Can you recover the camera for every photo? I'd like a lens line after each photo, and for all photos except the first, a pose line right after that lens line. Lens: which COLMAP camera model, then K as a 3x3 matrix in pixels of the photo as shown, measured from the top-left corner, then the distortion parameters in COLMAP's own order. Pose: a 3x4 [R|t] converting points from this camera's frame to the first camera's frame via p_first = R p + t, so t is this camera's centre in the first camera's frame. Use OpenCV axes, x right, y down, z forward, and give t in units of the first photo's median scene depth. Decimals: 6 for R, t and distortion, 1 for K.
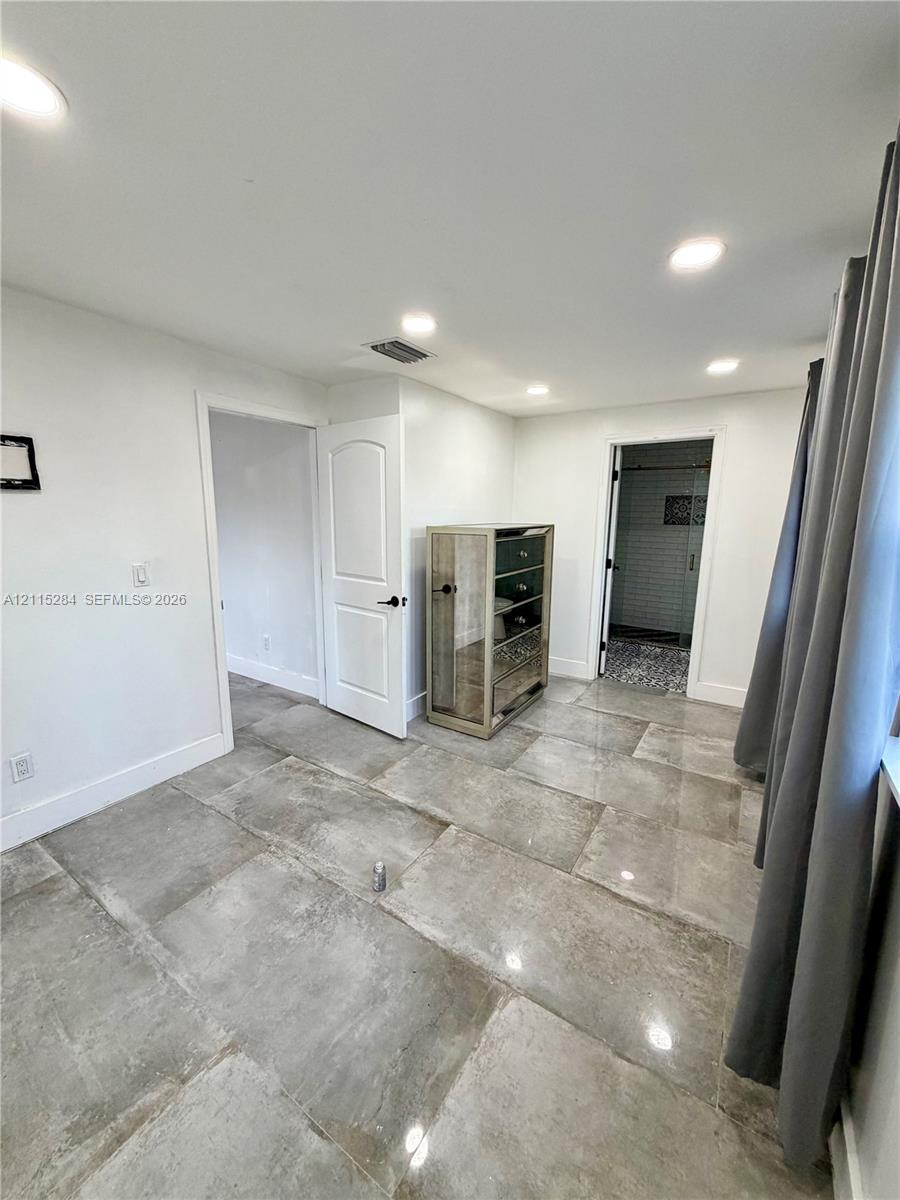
lens RADIAL K [[484.1, 0, 450.0], [0, 484.1, 600.0], [0, 0, 1]] dist [0.000190, 0.000574]
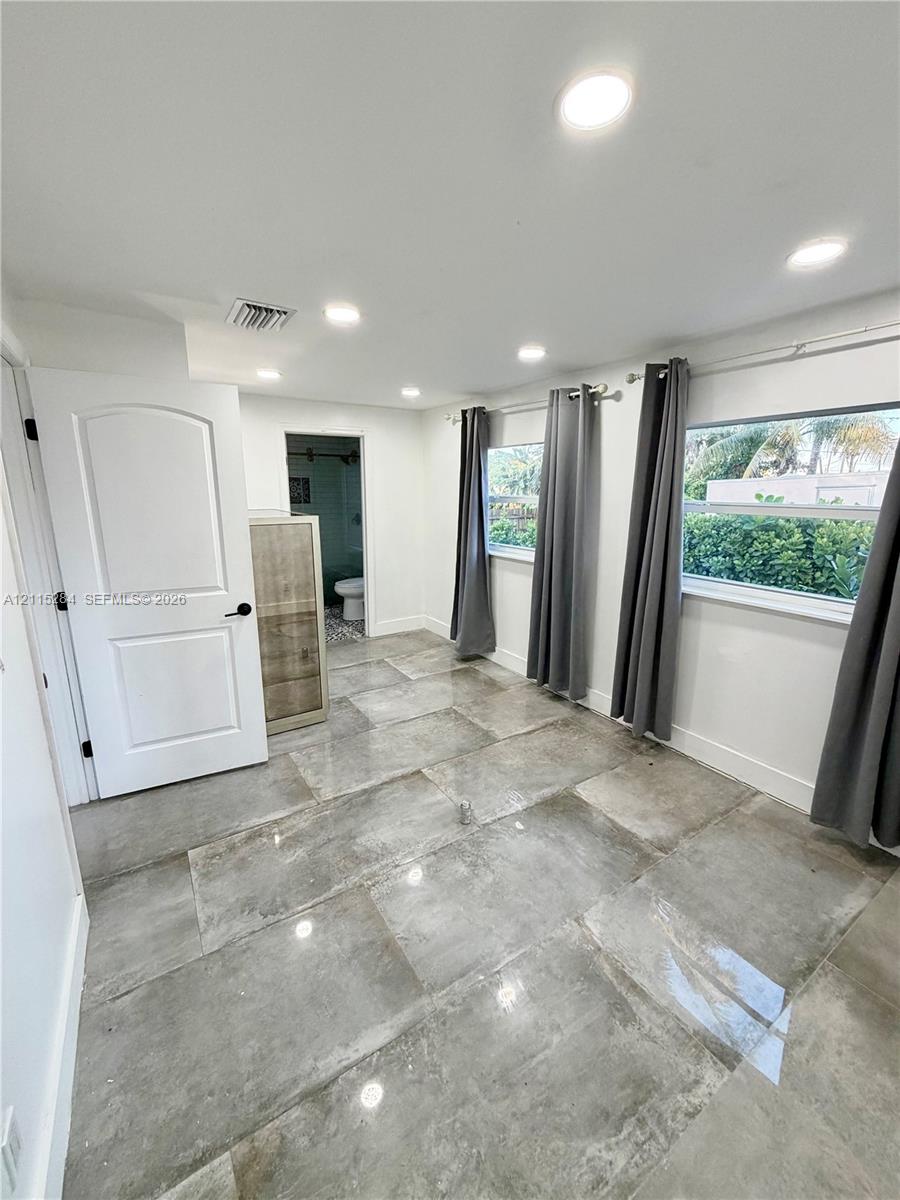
lens RADIAL K [[484.1, 0, 450.0], [0, 484.1, 600.0], [0, 0, 1]] dist [0.000190, 0.000574]
pose [[0.398583, -0.213518, 0.891931, -0.886986], [0.166061, 0.973249, 0.158775, -0.107510], [-0.901973, 0.084830, 0.423378, 0.384777]]
